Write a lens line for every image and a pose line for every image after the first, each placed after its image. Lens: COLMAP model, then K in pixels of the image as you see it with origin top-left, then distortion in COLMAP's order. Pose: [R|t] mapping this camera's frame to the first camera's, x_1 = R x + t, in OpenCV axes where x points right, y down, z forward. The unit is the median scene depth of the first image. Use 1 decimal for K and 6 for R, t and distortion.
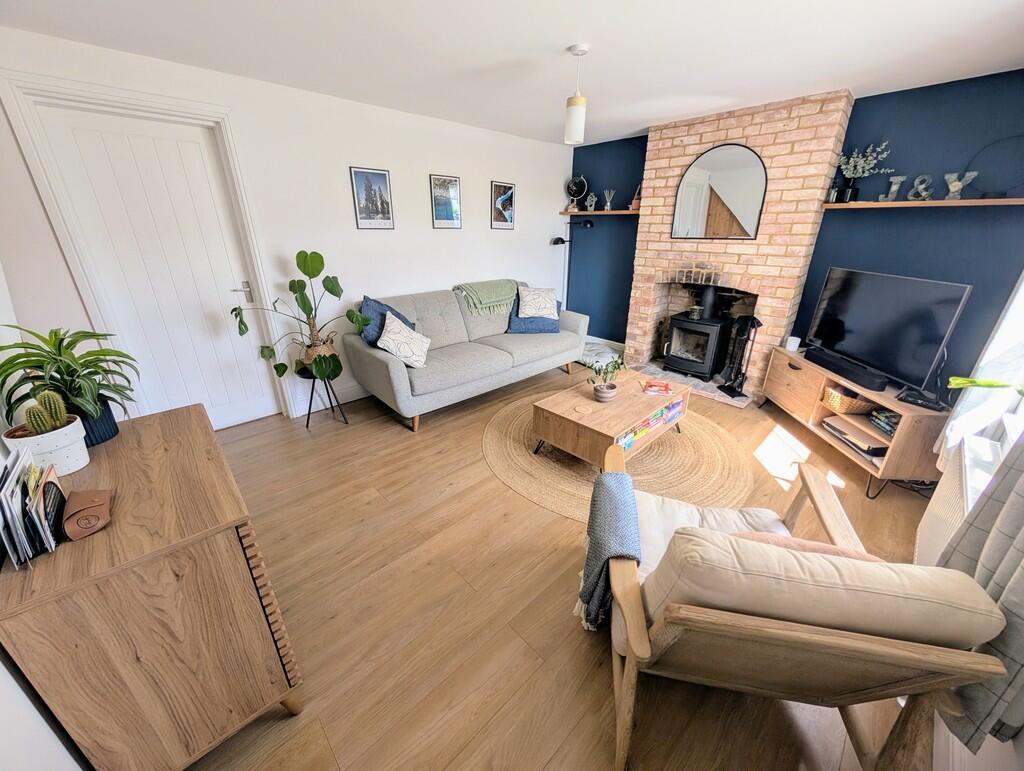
lens RADIAL K [[389.6, 0, 518.2], [0, 389.6, 381.9], [0, 0, 1]] dist [0.004287, 0.000098]
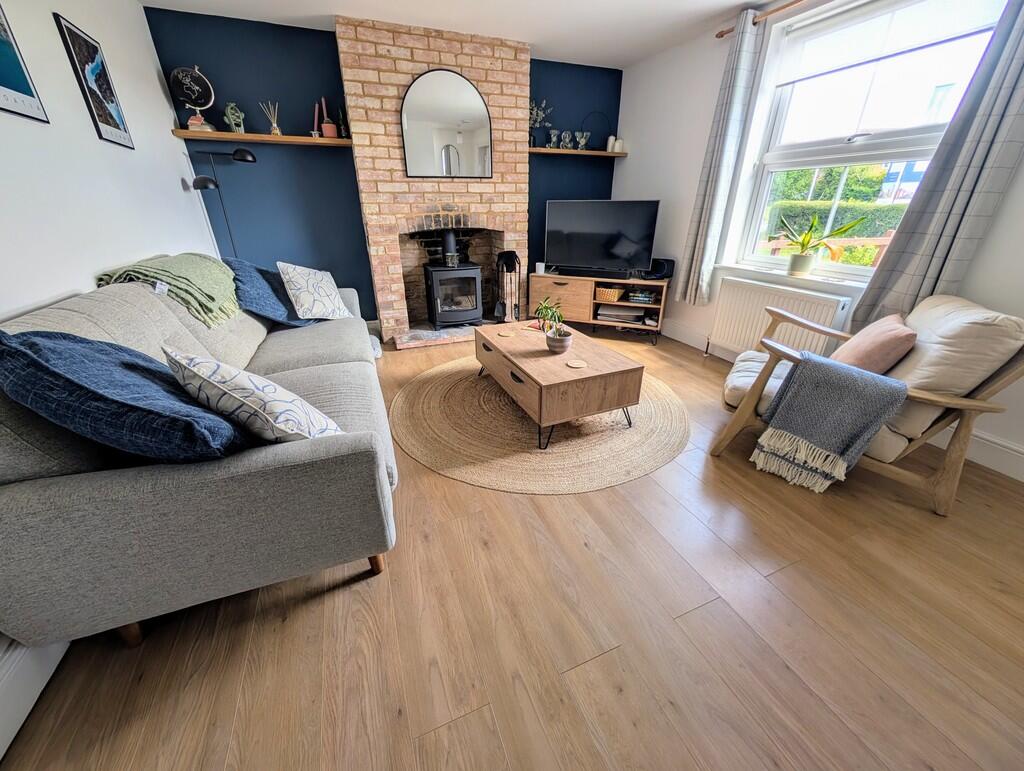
lens RADIAL K [[389.6, 0, 510.3], [0, 389.6, 381.4], [0, 0, 1]] dist [0.004287, 0.000098]
pose [[0.362490, -0.393766, 0.844719, -0.444757], [0.351439, 0.897205, 0.267421, -0.124269], [-0.863187, 0.199930, 0.463612, 0.531409]]
